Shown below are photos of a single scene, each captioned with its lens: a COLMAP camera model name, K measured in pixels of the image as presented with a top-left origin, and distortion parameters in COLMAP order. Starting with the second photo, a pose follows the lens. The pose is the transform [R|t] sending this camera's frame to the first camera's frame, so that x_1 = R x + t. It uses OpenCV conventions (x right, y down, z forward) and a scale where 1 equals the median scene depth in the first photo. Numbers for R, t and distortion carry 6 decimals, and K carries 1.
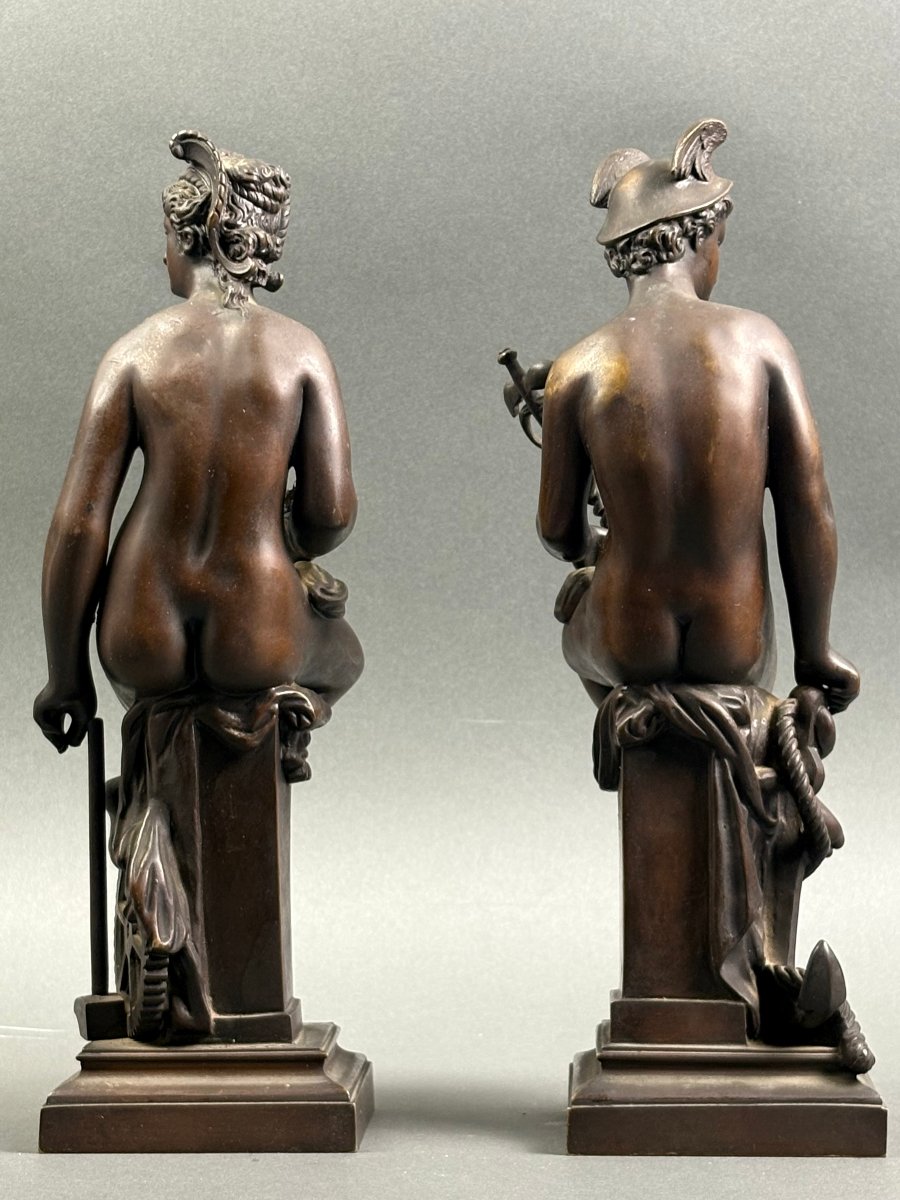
lens RADIAL K [[2776.4, 0, 447.7], [0, 2776.4, 662.5], [0, 0, 1]] dist [0.101614, 0.849826]
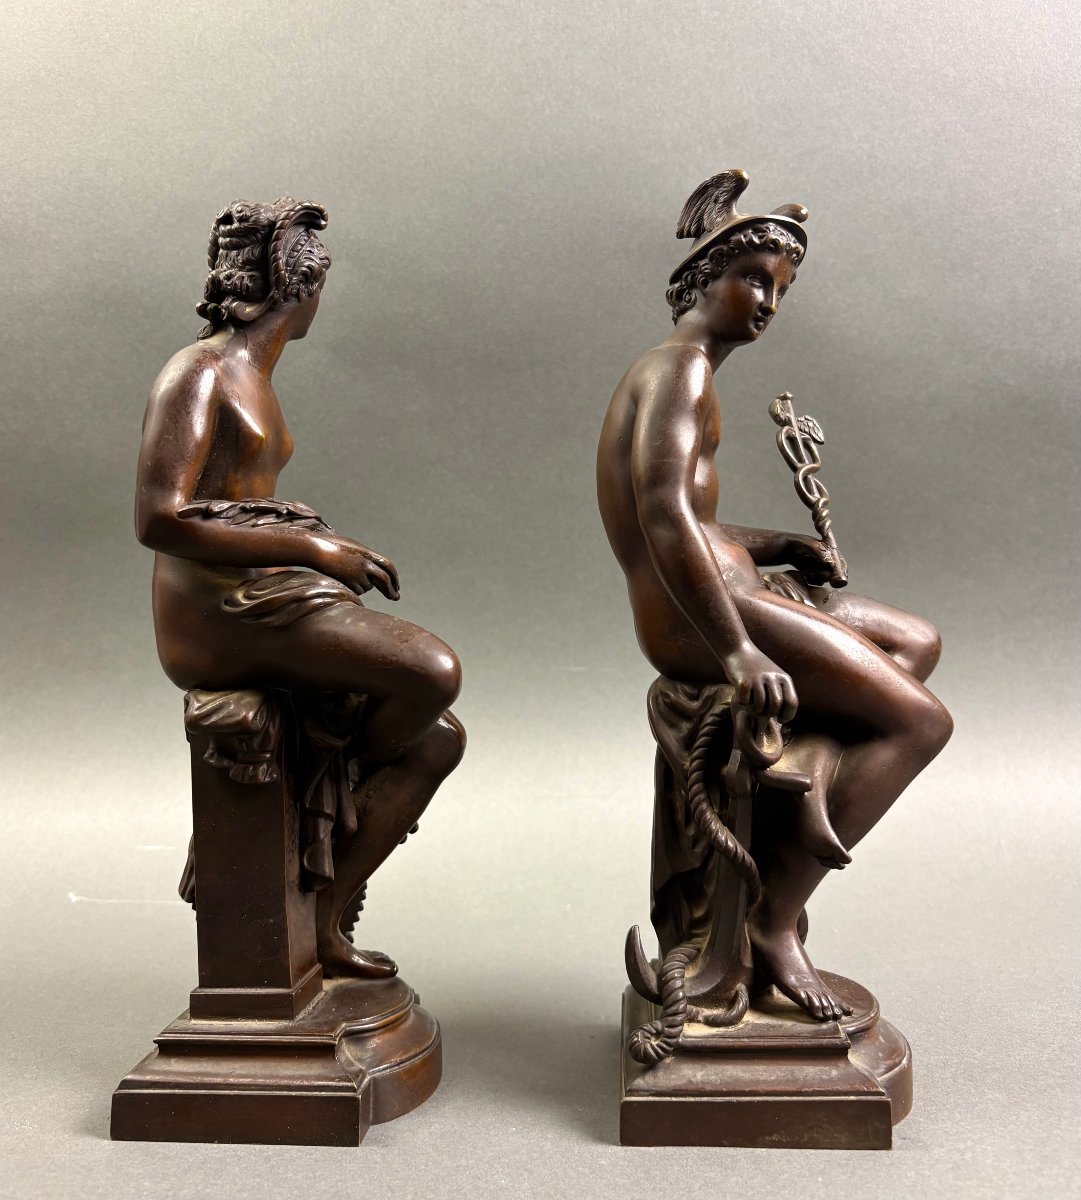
lens RADIAL K [[1087.7, 0, 544.4], [0, 1087.7, 573.1], [0, 0, 1]] dist [-0.012650, 0.009817]
pose [[0.999351, -0.007265, -0.035268, 0.020251], [0.006631, 0.999815, -0.018058, -0.021200], [0.035393, 0.017812, 0.999215, 0.469172]]
